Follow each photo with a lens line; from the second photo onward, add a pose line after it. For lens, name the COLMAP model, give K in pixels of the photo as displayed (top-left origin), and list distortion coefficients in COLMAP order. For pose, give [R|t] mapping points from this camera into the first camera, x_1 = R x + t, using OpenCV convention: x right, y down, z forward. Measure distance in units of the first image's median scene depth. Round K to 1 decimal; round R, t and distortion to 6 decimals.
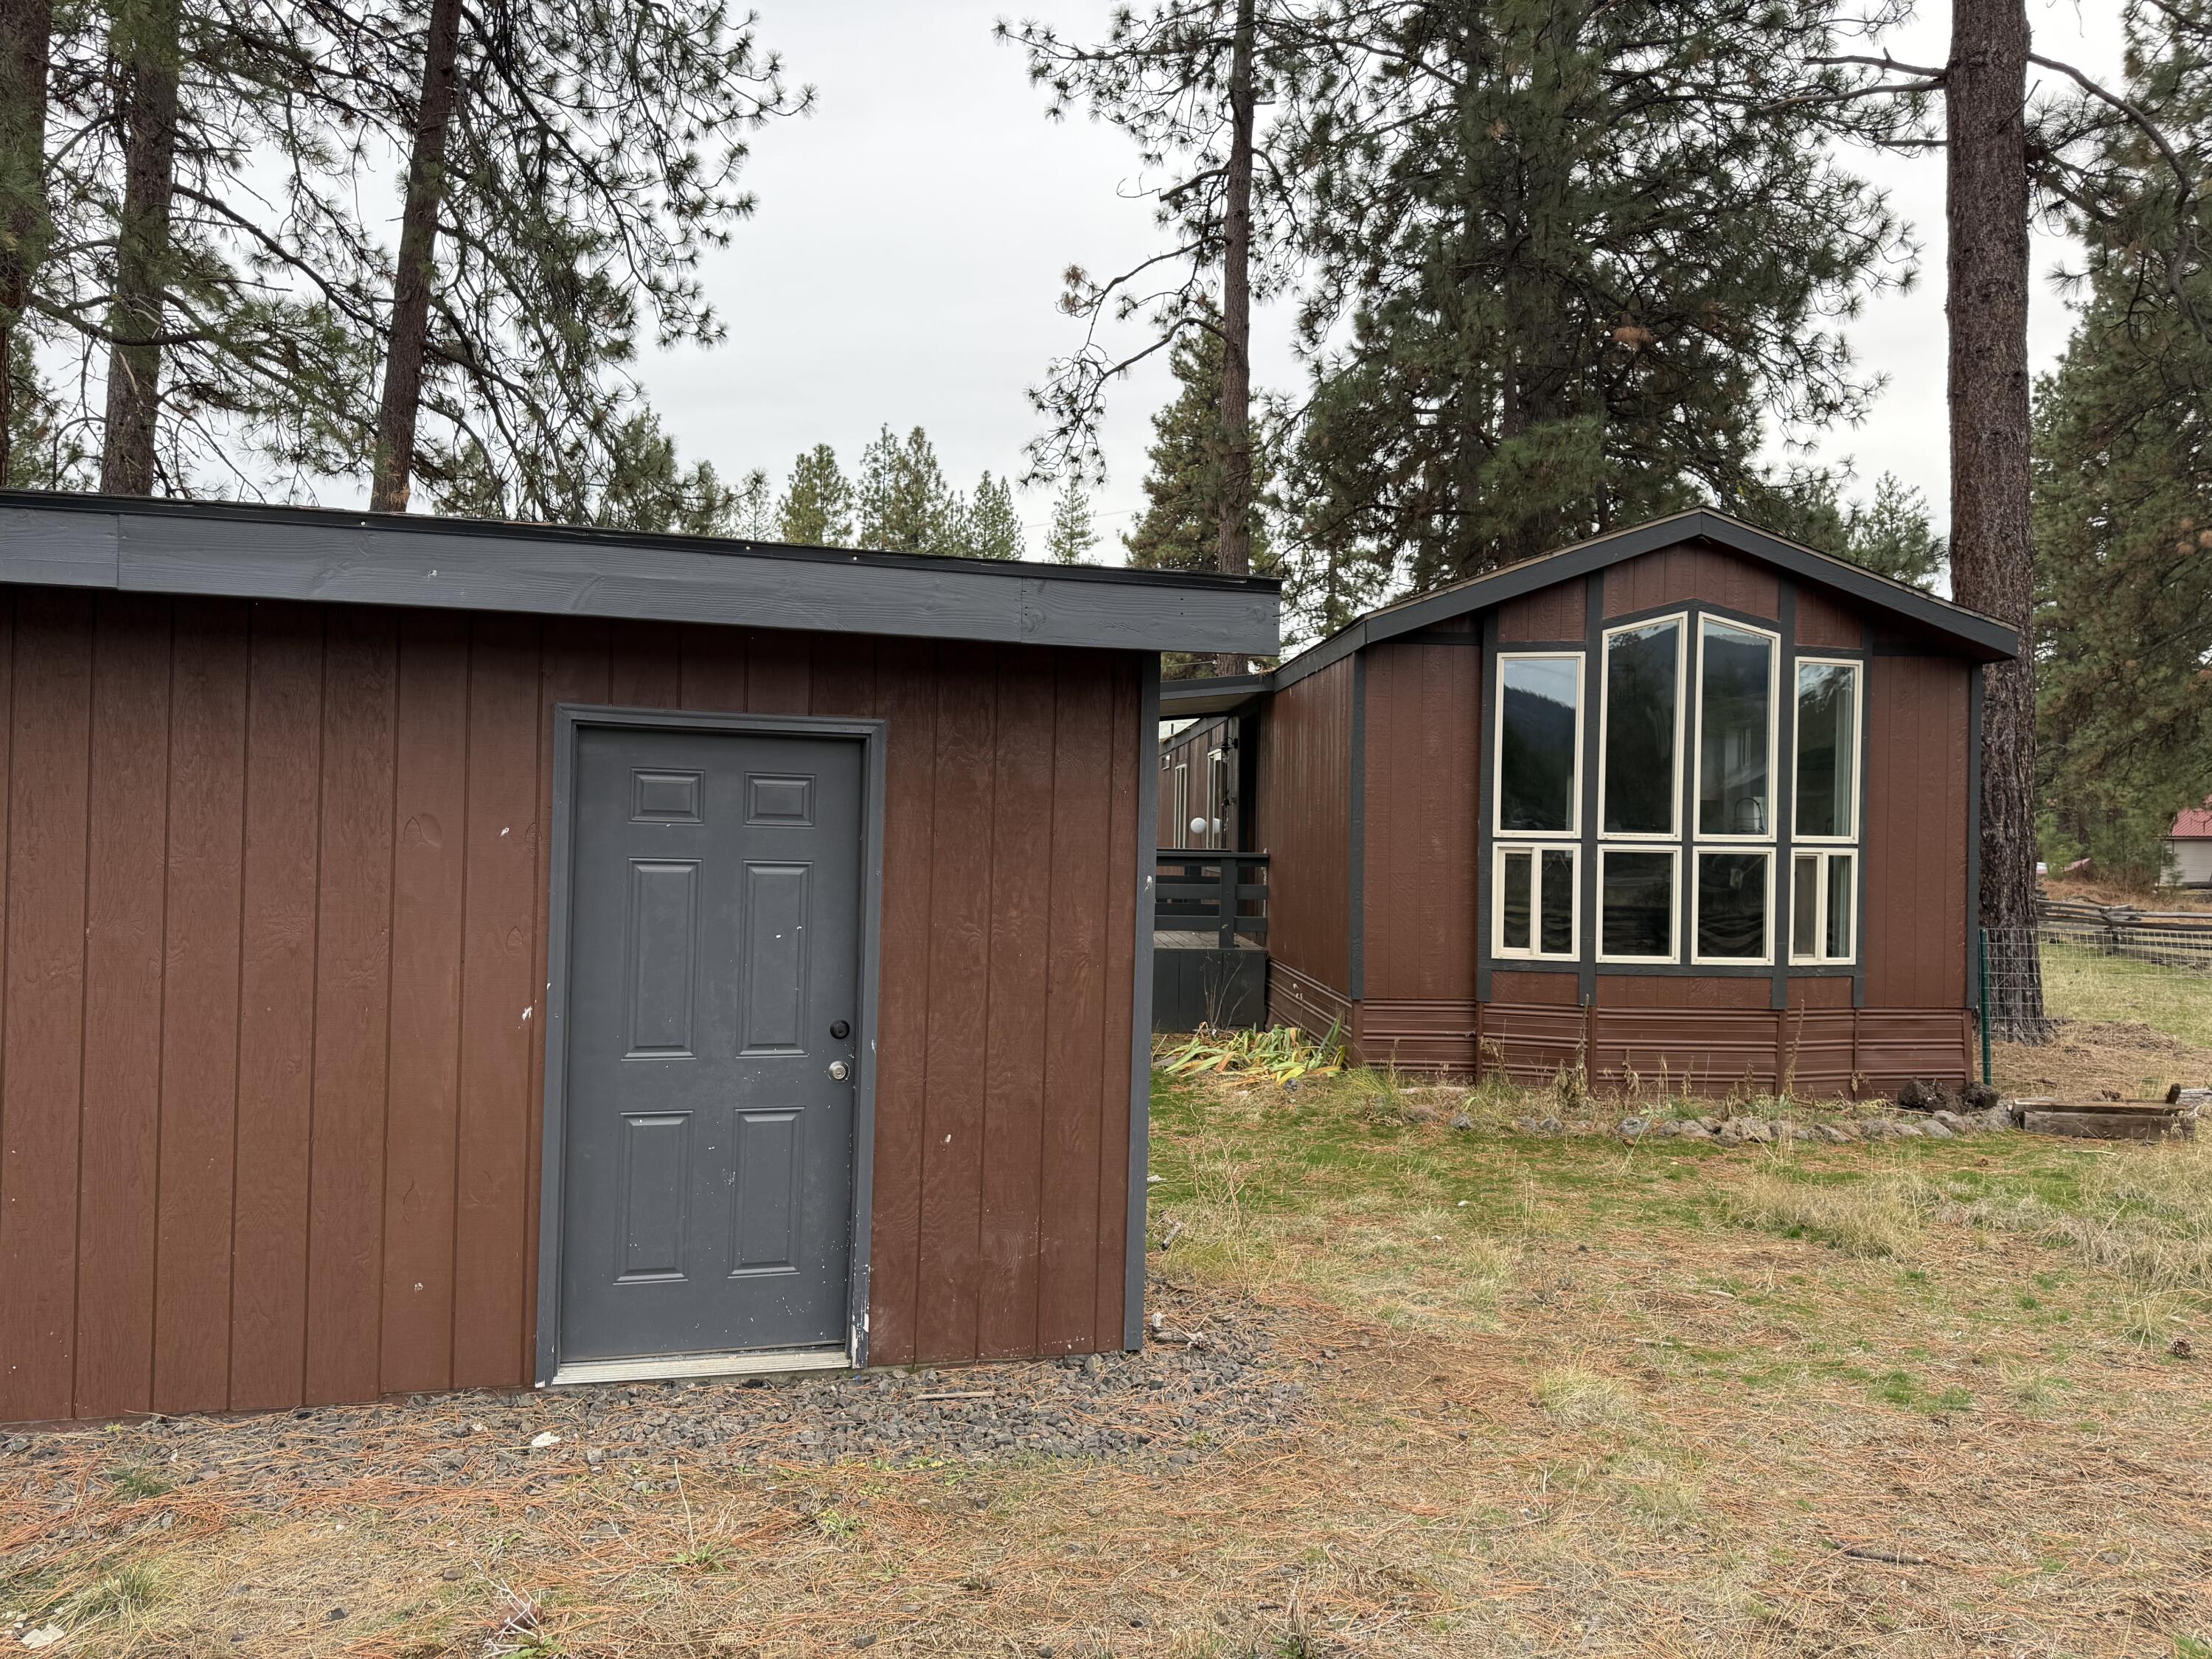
lens RADIAL K [[1556.5, 0, 1104.6], [0, 1556.5, 849.6], [0, 0, 1]] dist [0.032230, -0.034666]
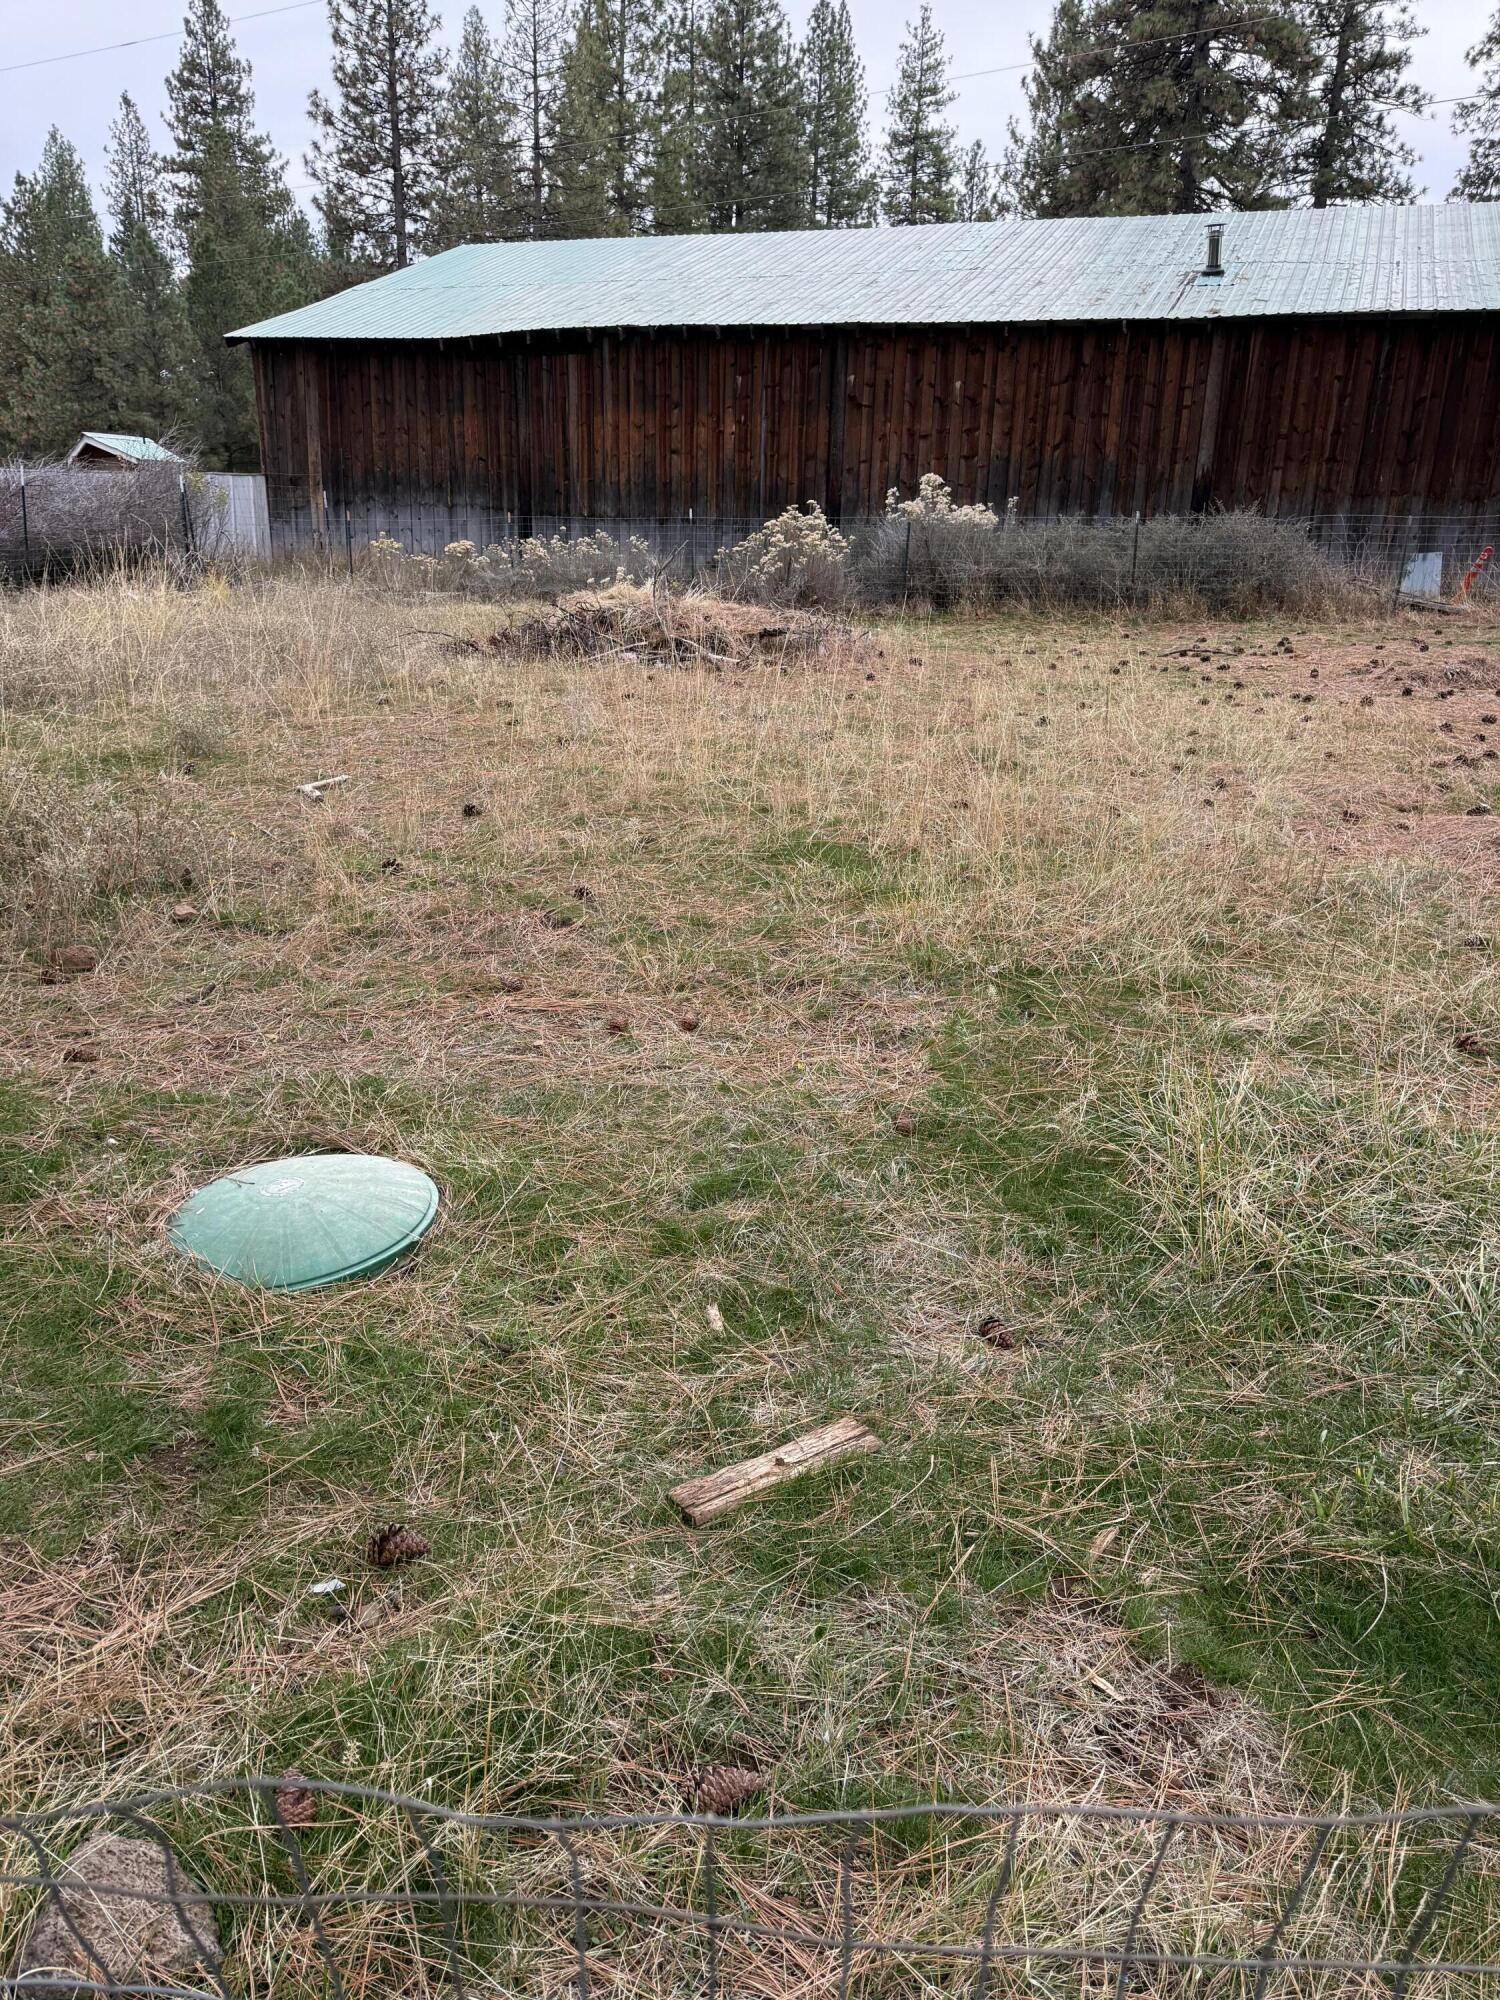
lens RADIAL K [[1407.3, 0, 754.6], [0, 1407.3, 1021.6], [0, 0, 1]] dist [0.032230, -0.034666]
pose [[0.996692, 0.029444, -0.075756, -0.160450], [-0.002238, 0.941661, 0.336555, 0.007272], [0.081246, -0.335272, 0.938612, 0.660495]]
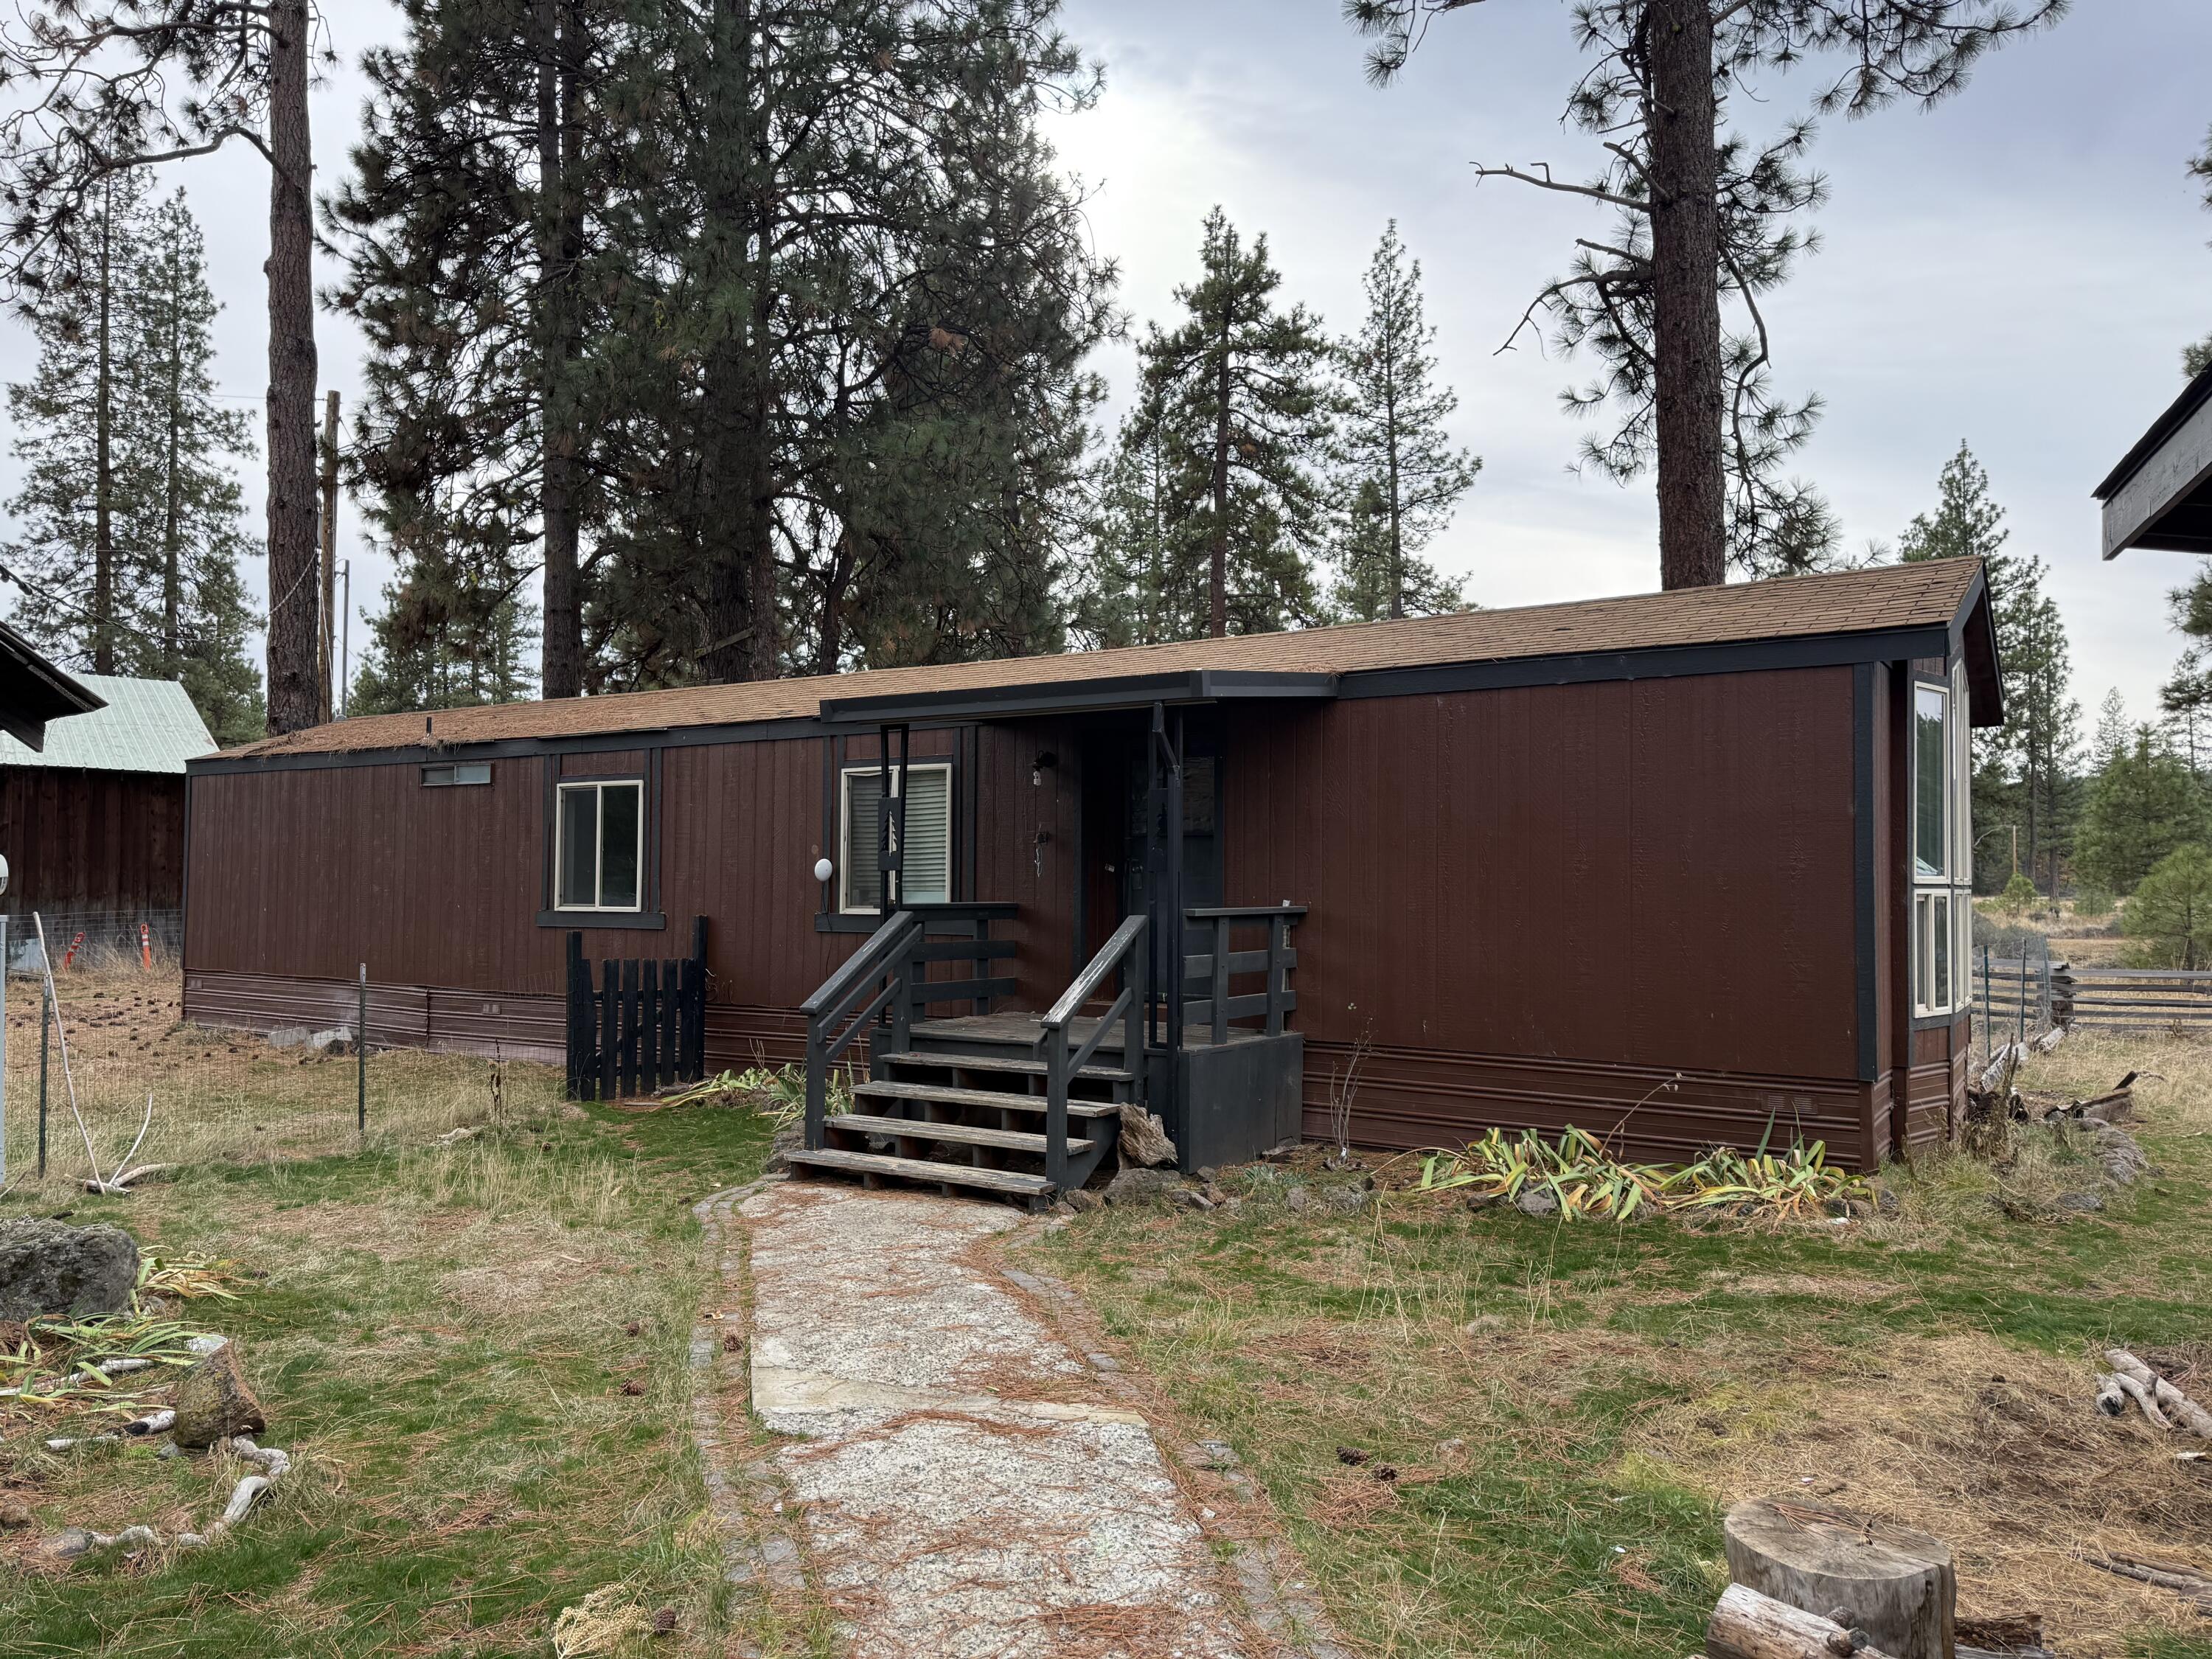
lens RADIAL K [[1556.5, 0, 1101.2], [0, 1556.5, 843.8], [0, 0, 1]] dist [0.032230, -0.034666]
pose [[0.597779, 0.003667, 0.801652, -0.276164], [0.015969, 0.999737, -0.016481, -0.007706], [-0.801502, 0.022653, 0.597563, 0.287029]]
